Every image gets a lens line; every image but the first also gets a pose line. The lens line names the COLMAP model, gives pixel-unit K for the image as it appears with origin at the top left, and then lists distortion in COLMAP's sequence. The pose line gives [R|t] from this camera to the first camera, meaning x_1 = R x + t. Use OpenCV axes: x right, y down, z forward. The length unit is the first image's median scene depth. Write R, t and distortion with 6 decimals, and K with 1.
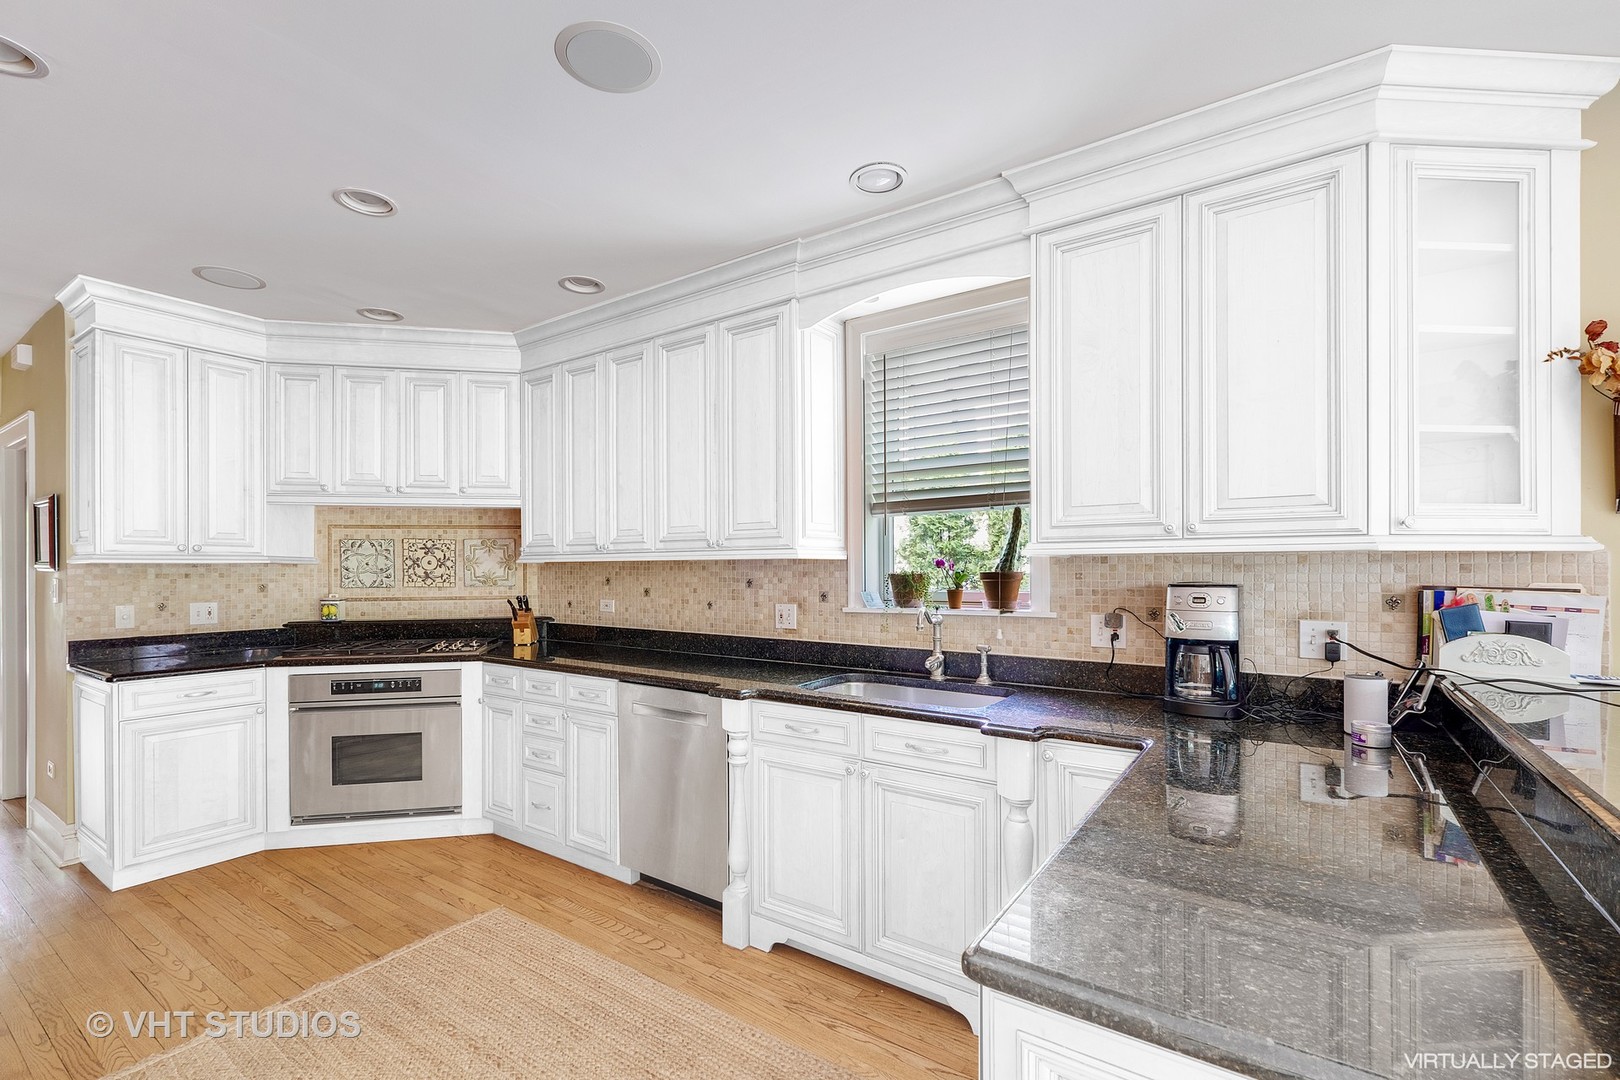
lens RADIAL K [[715.5, 0, 809.7], [0, 715.5, 569.7], [0, 0, 1]] dist [0.001259, 0.000012]
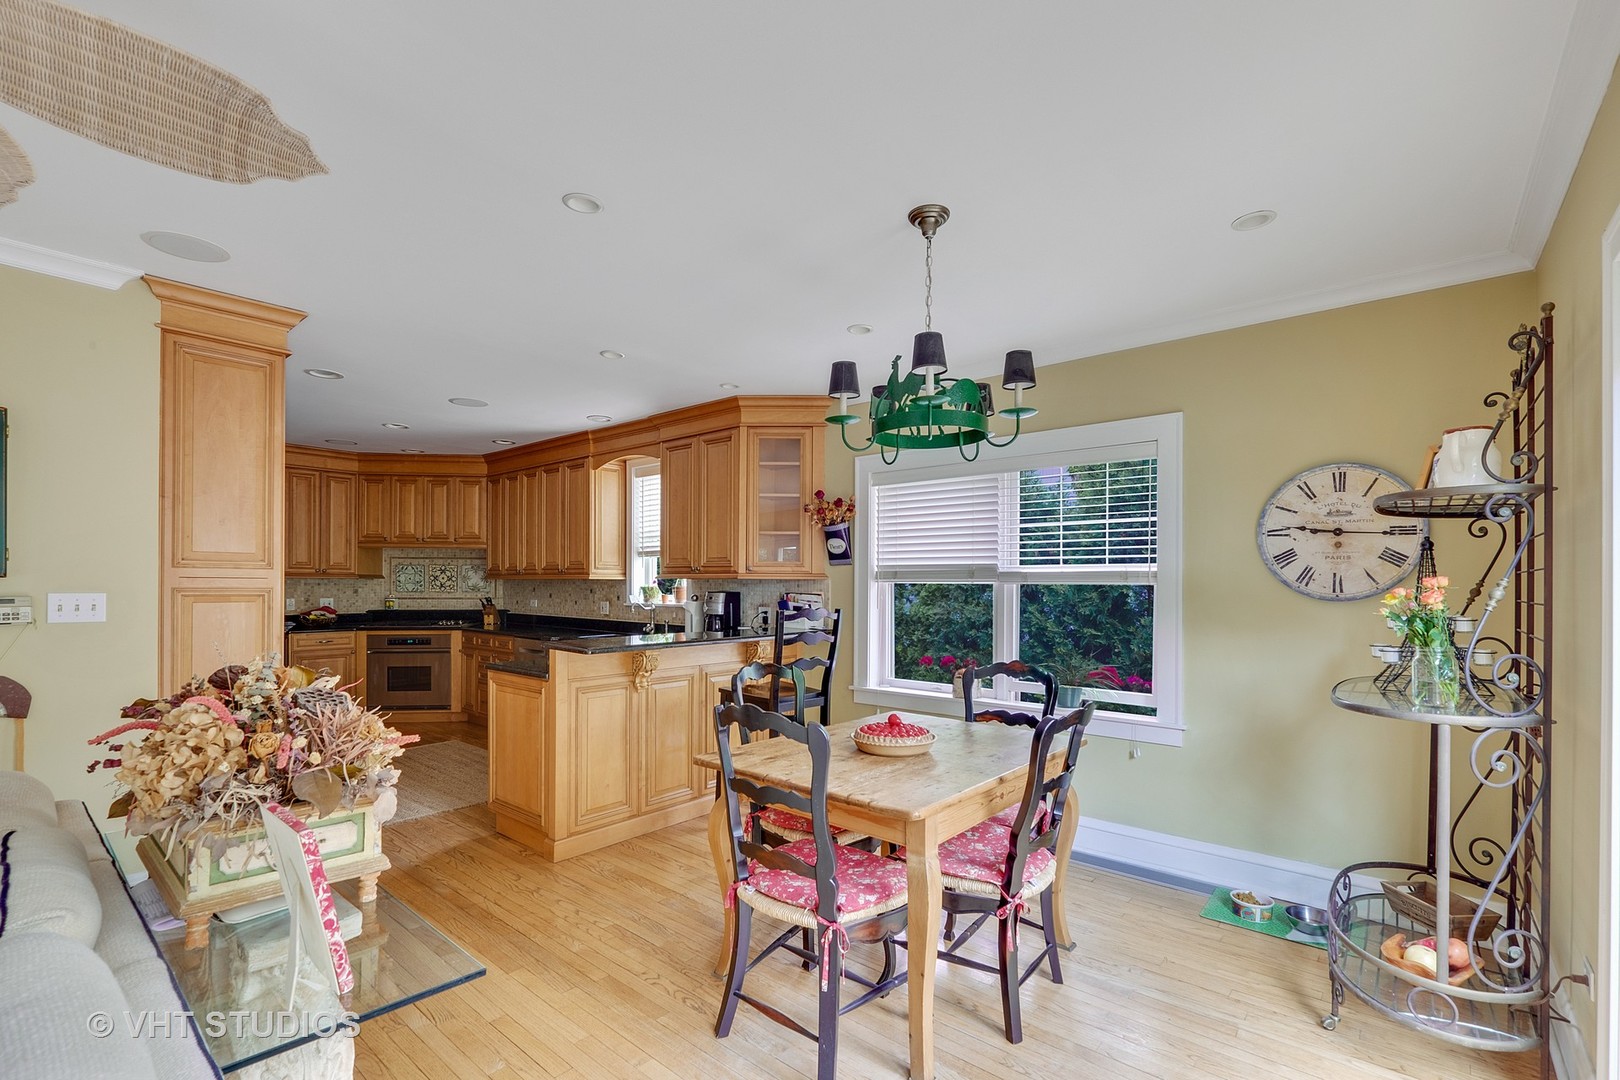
lens RADIAL K [[715.5, 0, 807.2], [0, 715.5, 583.0], [0, 0, 1]] dist [0.001259, 0.000012]
pose [[0.995105, 0.009070, -0.098409, 0.644015], [-0.009258, 0.999956, -0.001457, -0.005037], [0.098391, 0.002361, 0.995145, -0.807133]]
